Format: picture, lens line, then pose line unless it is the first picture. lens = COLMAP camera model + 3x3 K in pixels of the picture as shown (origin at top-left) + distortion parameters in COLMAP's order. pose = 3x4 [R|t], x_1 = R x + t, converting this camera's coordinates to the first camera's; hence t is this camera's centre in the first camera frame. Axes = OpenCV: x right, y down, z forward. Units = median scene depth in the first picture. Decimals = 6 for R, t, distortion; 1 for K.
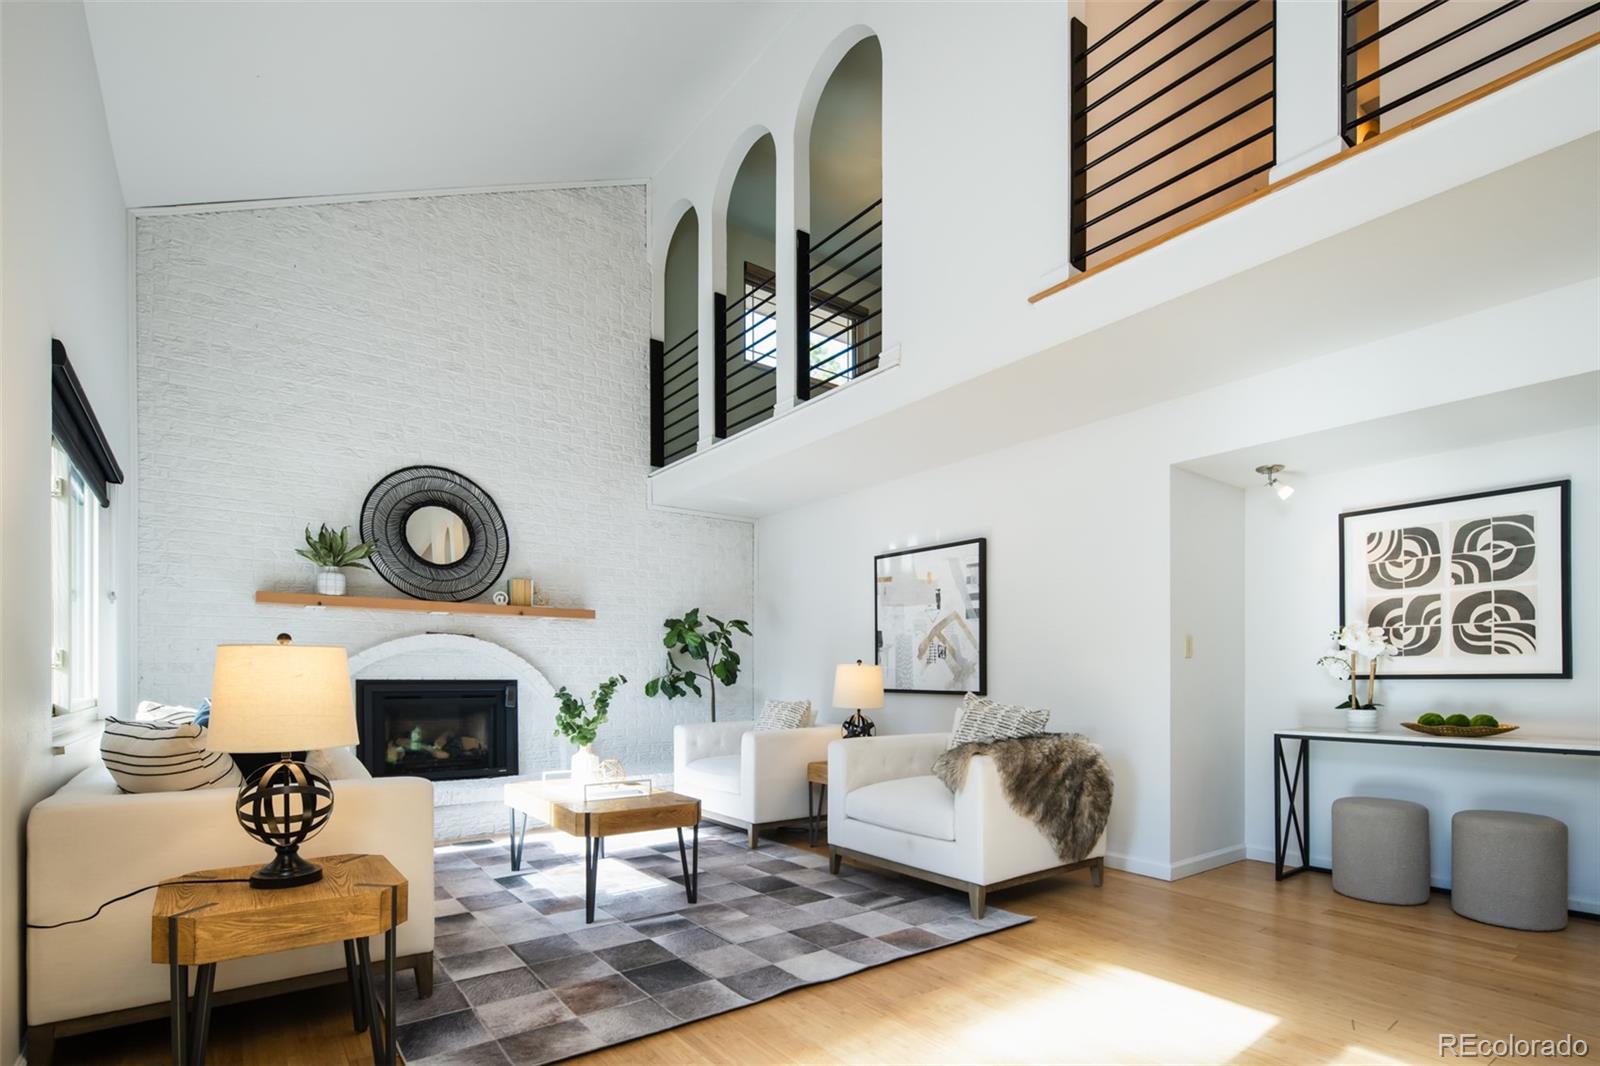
lens RADIAL K [[770.5, 0, 815.3], [0, 770.5, 674.0], [0, 0, 1]] dist [0.000930, -0.000384]
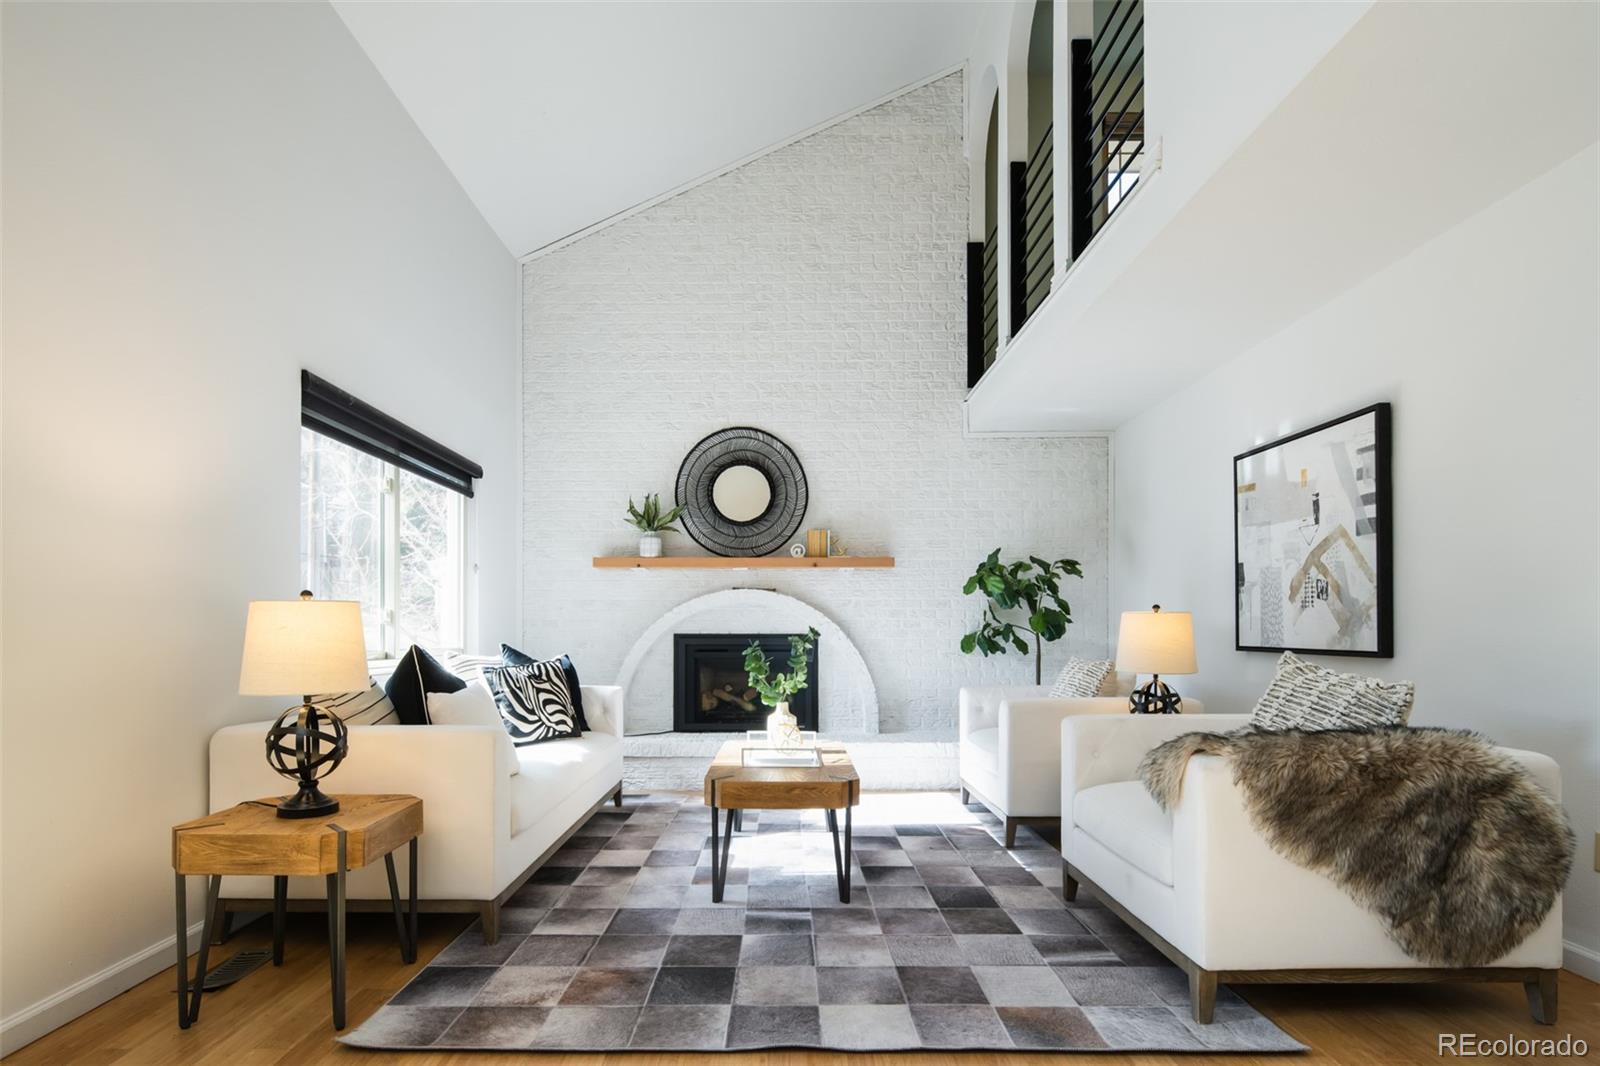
lens RADIAL K [[807.7, 0, 786.2], [0, 807.7, 626.1], [0, 0, 1]] dist [0.000954, -0.001081]
pose [[0.795840, -0.007297, -0.605463, 0.221366], [0.004991, 0.999972, -0.005492, 0.003579], [0.605486, 0.001349, 0.795855, 0.189380]]
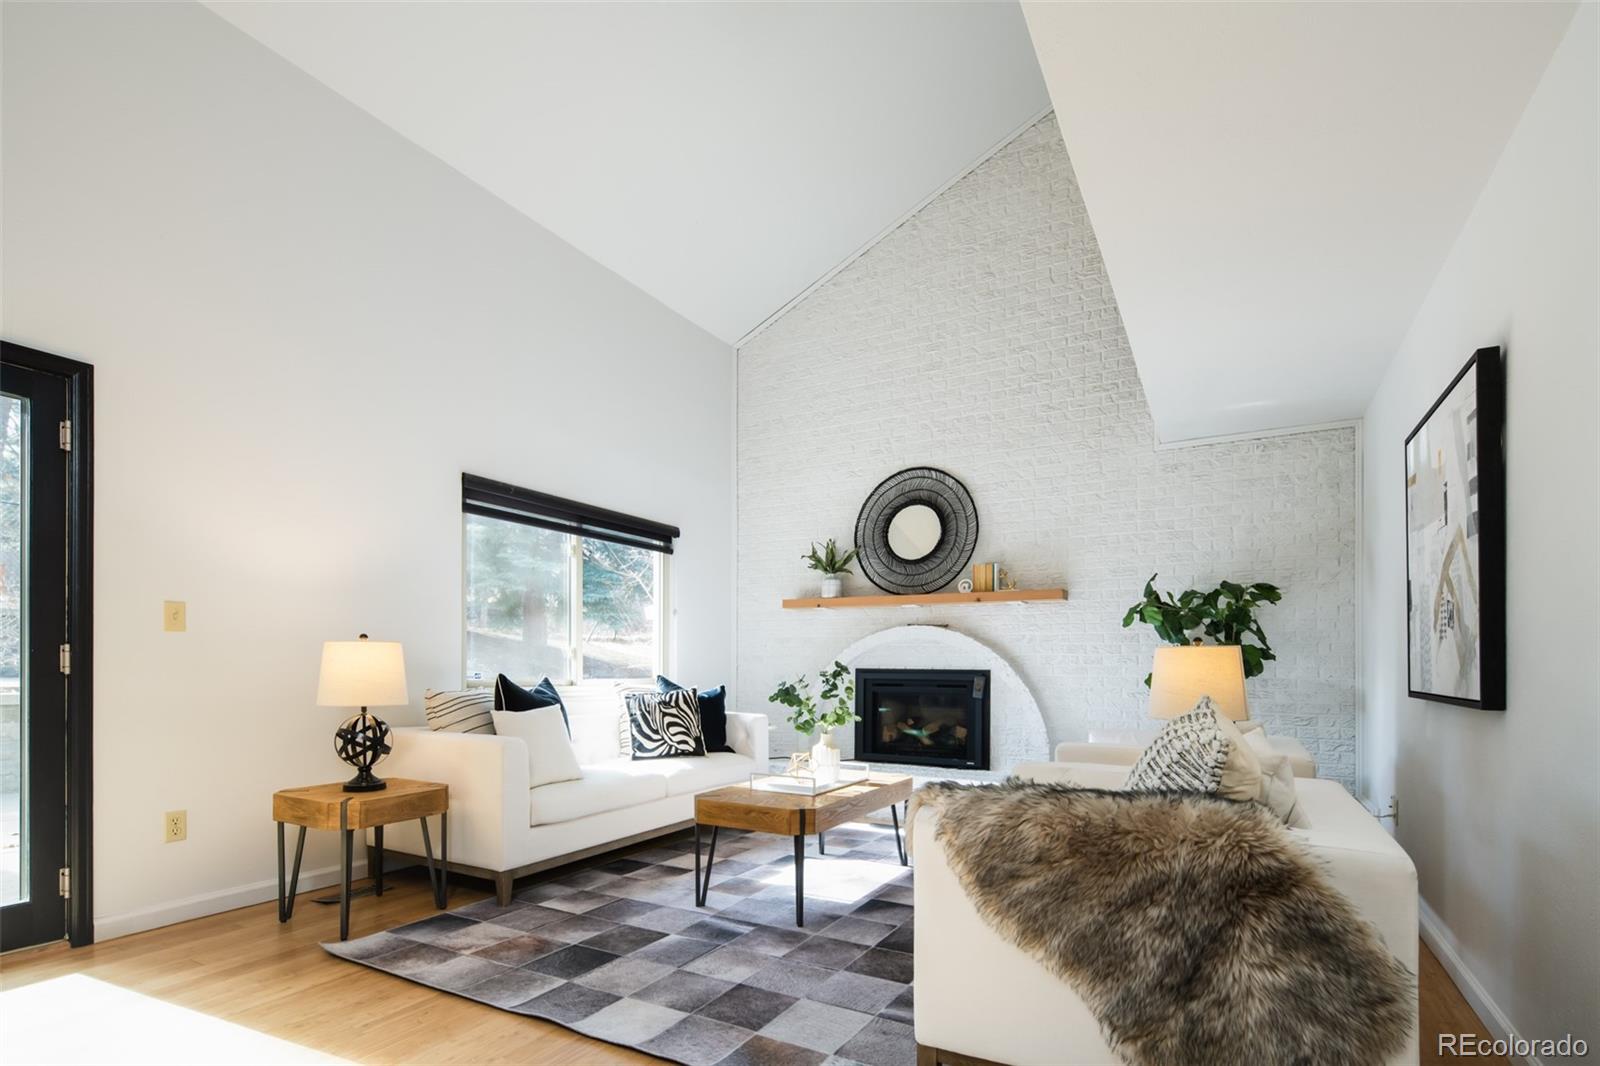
lens RADIAL K [[779.9, 0, 802.9], [0, 779.9, 661.3], [0, 0, 1]] dist [0.007775, -0.000872]
pose [[0.407056, -0.004634, -0.913391, 0.449369], [-0.003300, 0.999973, -0.006544, 0.004642], [0.913397, 0.005678, 0.407030, 0.452090]]
